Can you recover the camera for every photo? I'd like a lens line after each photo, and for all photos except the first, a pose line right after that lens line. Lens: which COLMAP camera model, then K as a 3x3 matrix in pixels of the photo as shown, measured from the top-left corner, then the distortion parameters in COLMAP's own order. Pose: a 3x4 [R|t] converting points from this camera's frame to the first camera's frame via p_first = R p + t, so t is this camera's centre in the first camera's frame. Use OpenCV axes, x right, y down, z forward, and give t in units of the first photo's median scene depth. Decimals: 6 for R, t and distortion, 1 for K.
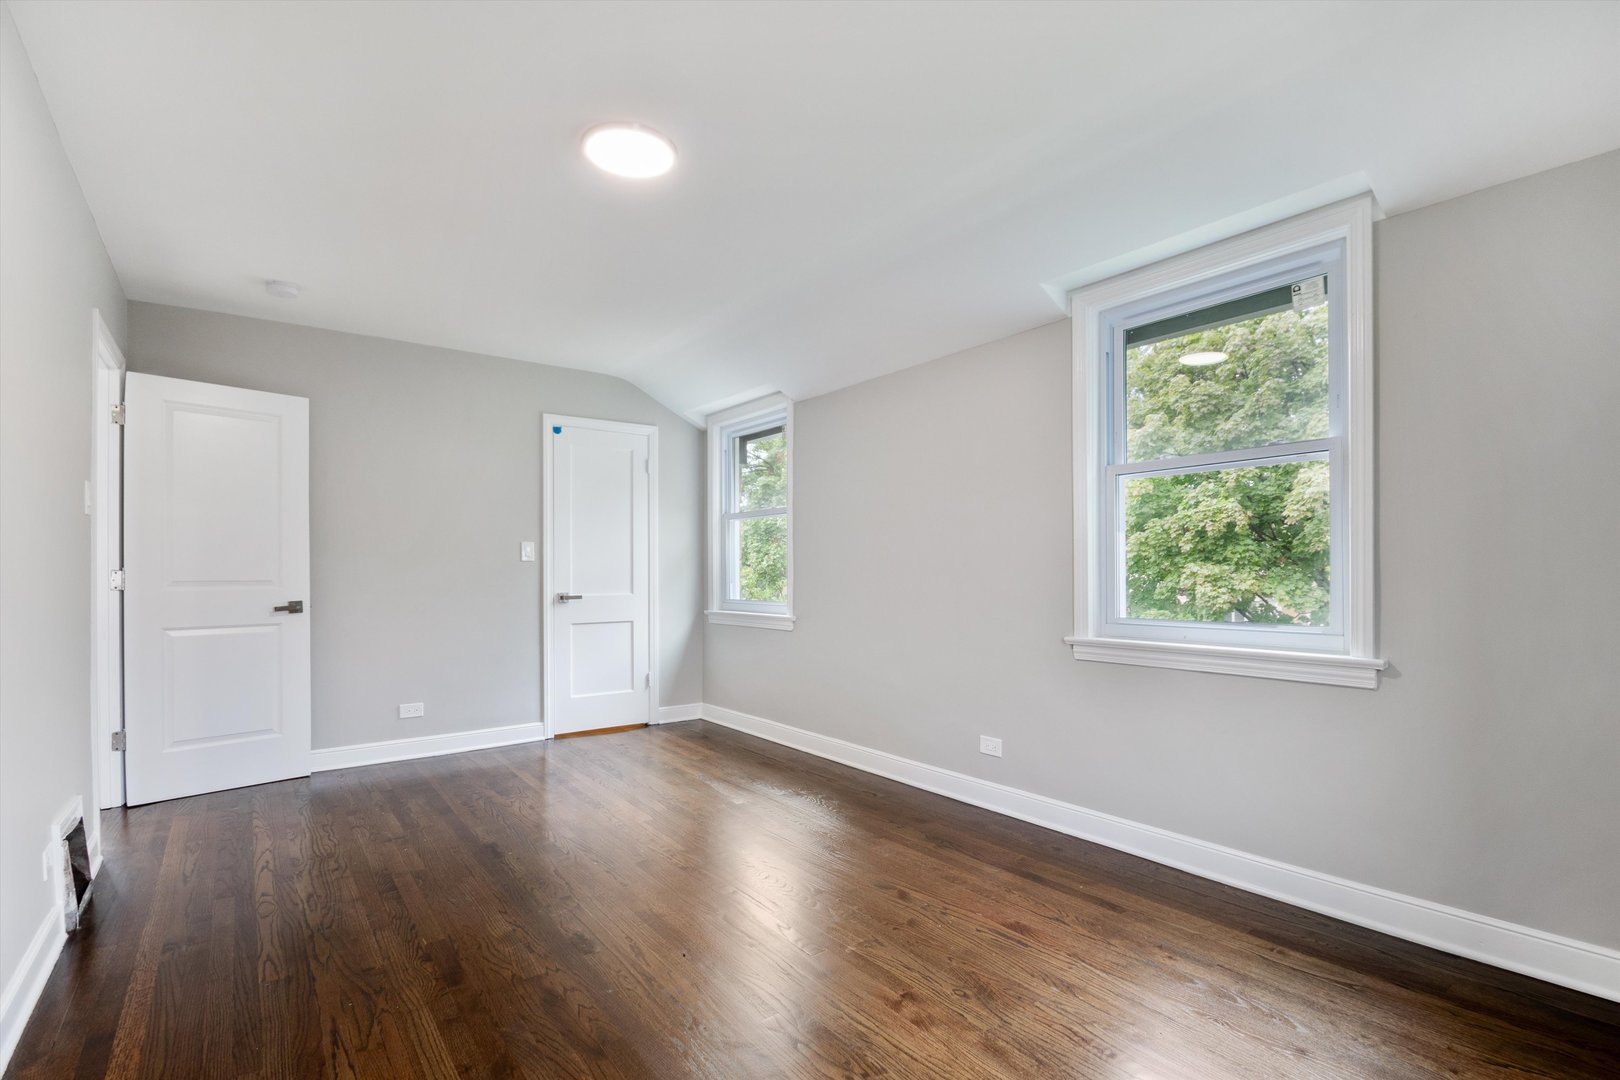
lens RADIAL K [[763.0, 0, 805.4], [0, 763.0, 585.3], [0, 0, 1]] dist [0.001917, 0.000104]
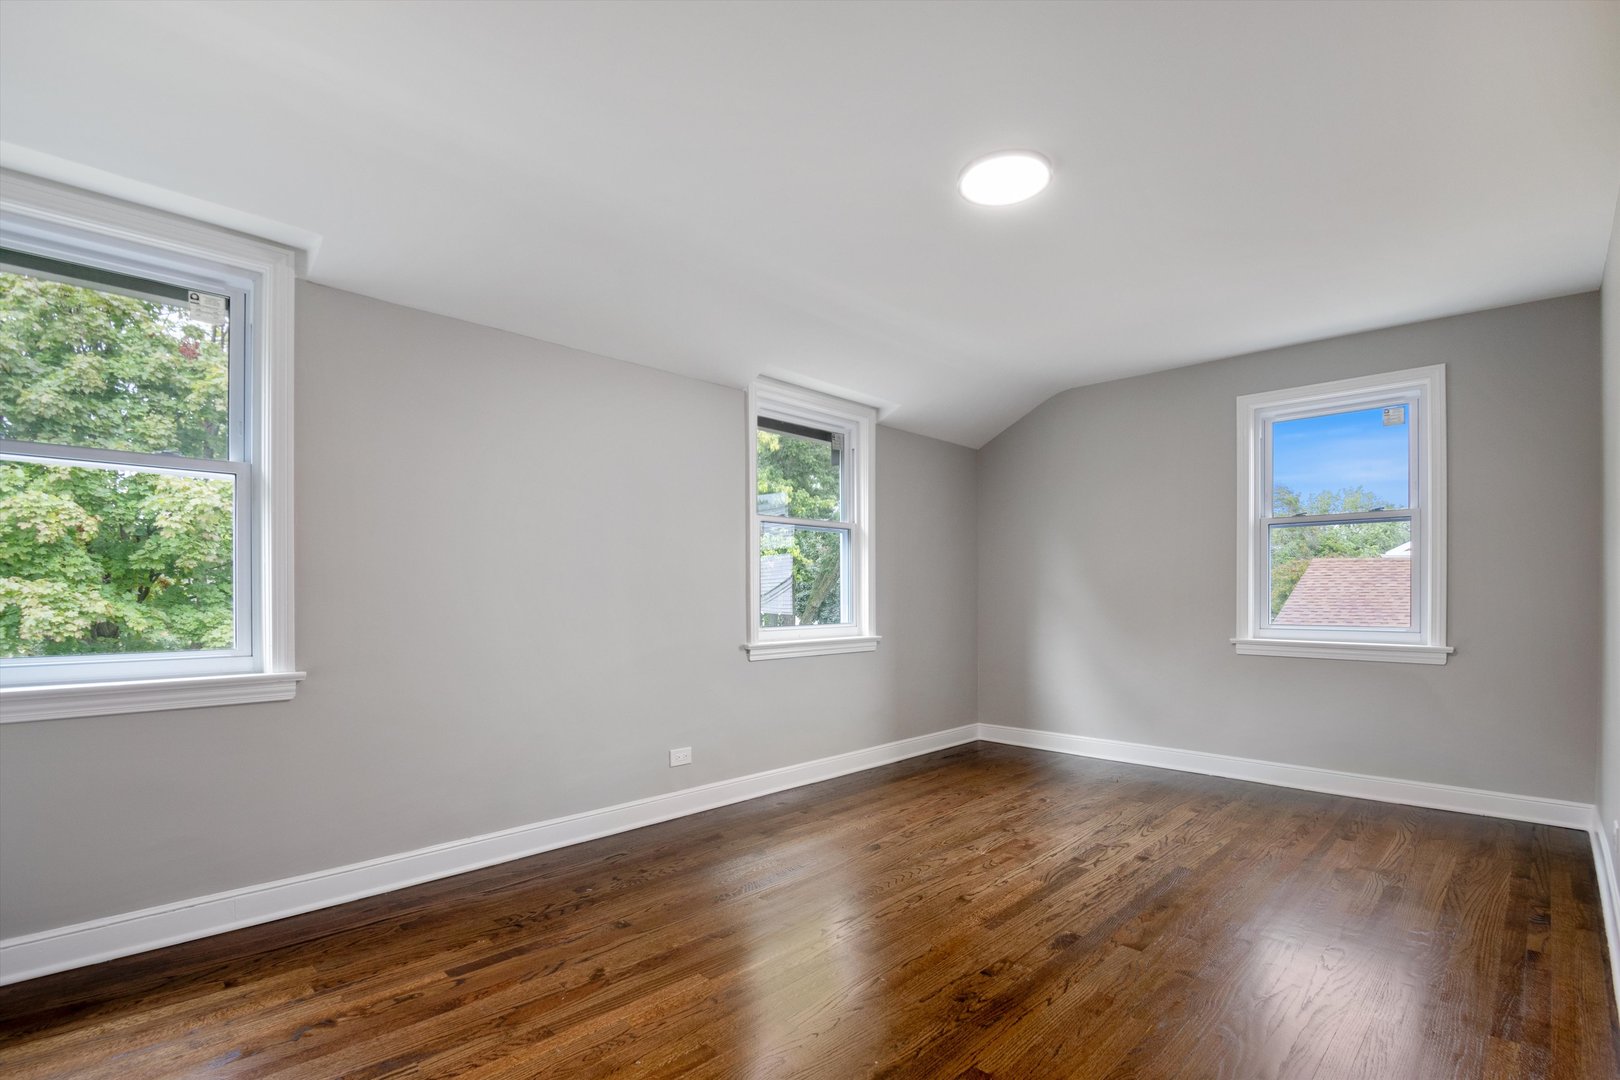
lens RADIAL K [[774.9, 0, 811.2], [0, 774.9, 592.5], [0, 0, 1]] dist [-0.017266, -0.000236]
pose [[-0.167269, 0.000587, 0.985911, -0.616271], [0.013123, 0.999913, 0.001631, -0.012682], [-0.985824, 0.013211, -0.167262, 0.721946]]
